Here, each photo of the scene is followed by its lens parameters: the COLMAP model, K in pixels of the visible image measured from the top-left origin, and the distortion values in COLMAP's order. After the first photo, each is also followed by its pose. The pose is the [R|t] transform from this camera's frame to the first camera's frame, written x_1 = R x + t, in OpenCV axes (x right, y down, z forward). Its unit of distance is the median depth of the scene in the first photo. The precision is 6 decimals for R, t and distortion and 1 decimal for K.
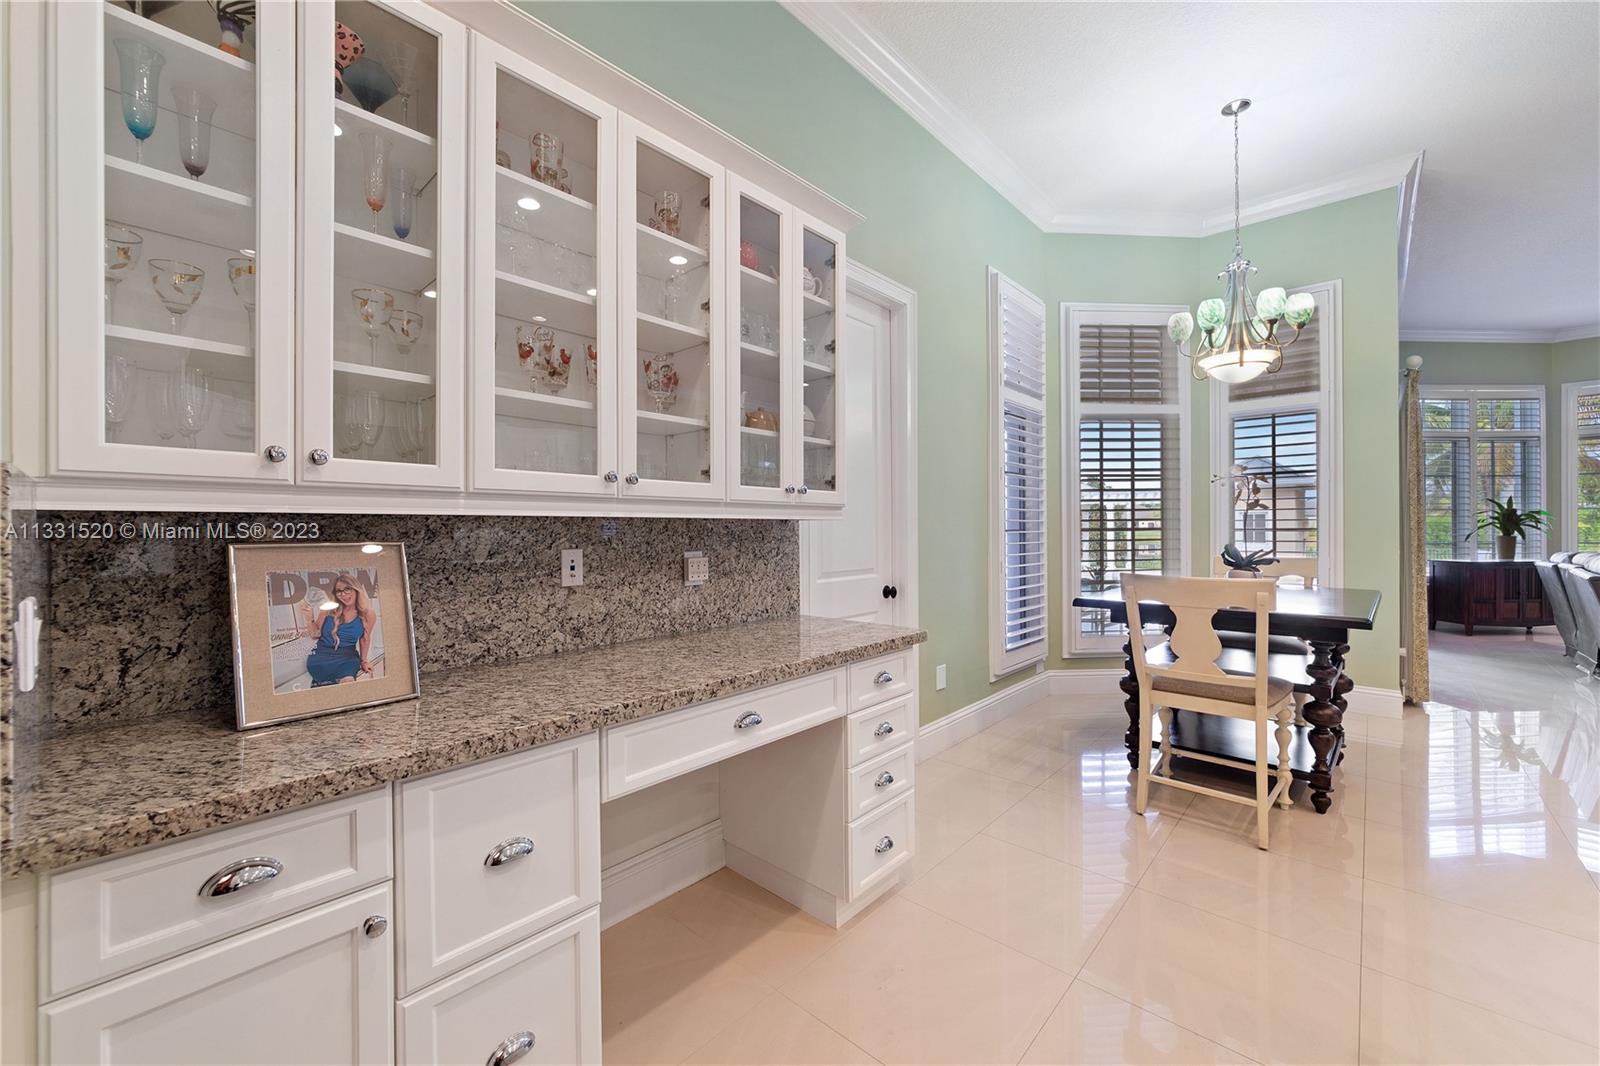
lens RADIAL K [[633.0, 0, 800.1], [0, 633.0, 532.3], [0, 0, 1]] dist [-0.008415, -0.001112]
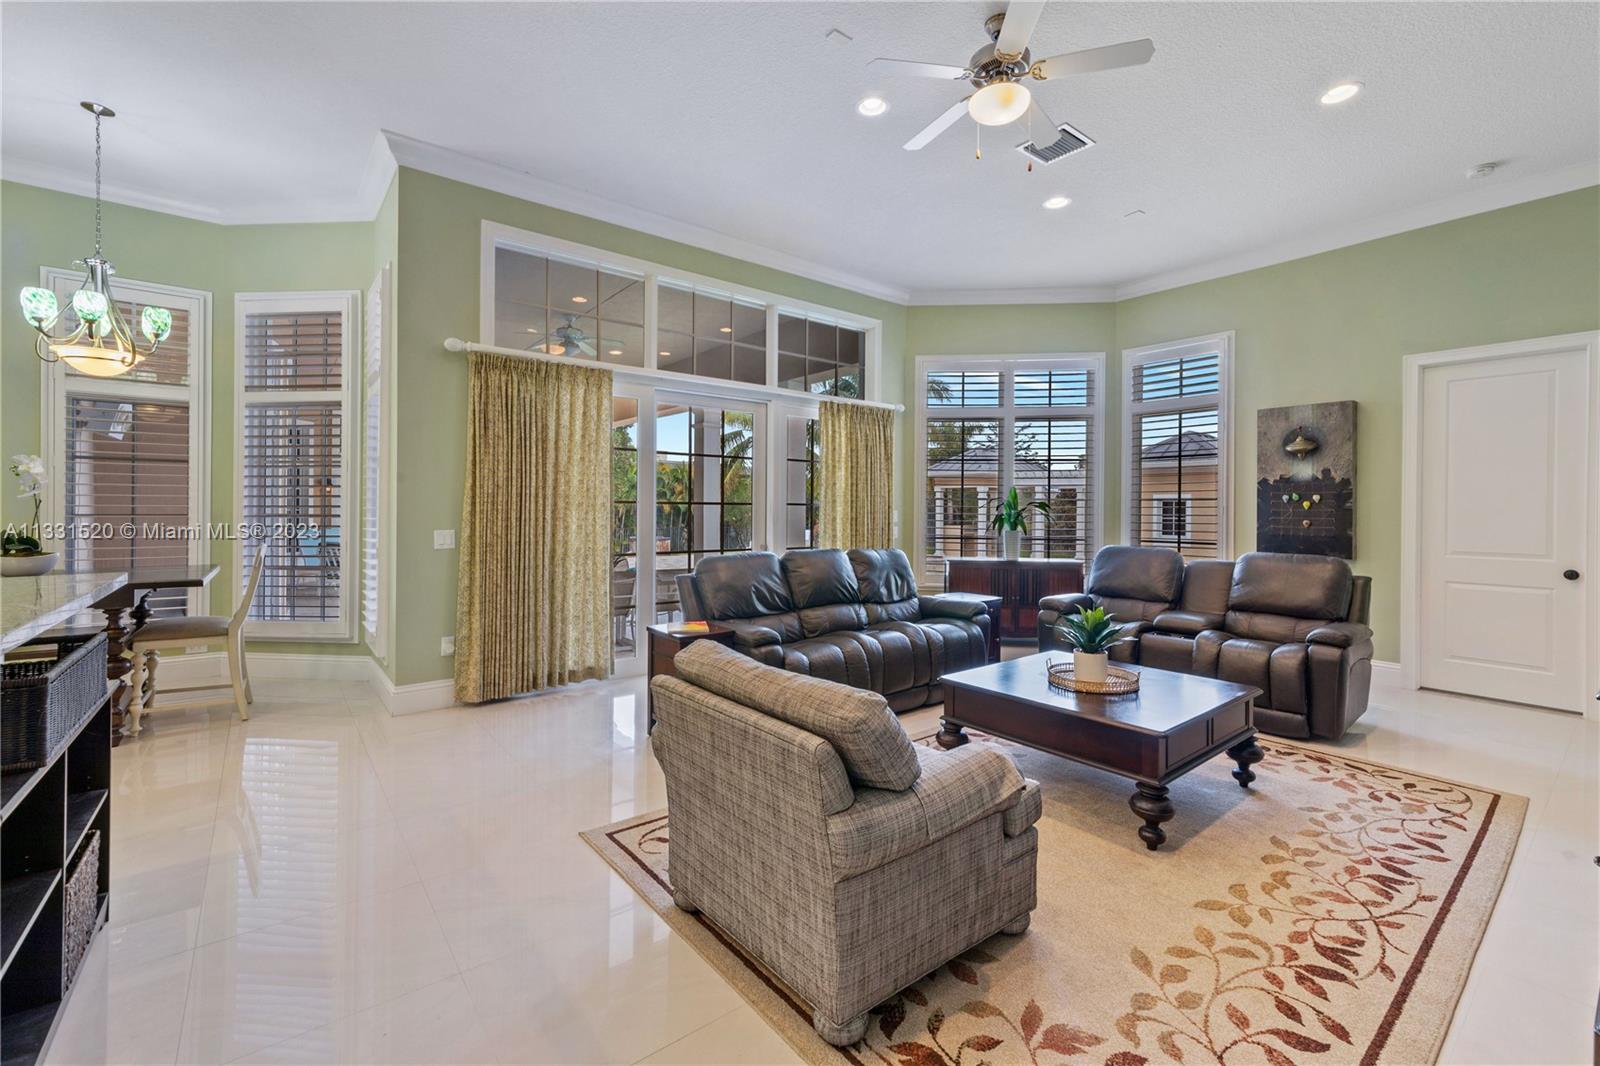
lens RADIAL K [[672.5, 0, 792.8], [0, 672.5, 509.7], [0, 0, 1]] dist [0.001119, 0.001482]
pose [[0.987647, 0.016903, -0.155782, 1.674208], [-0.016844, 0.999857, 0.001699, -0.032689], [0.155788, 0.000946, 0.987790, 0.060751]]
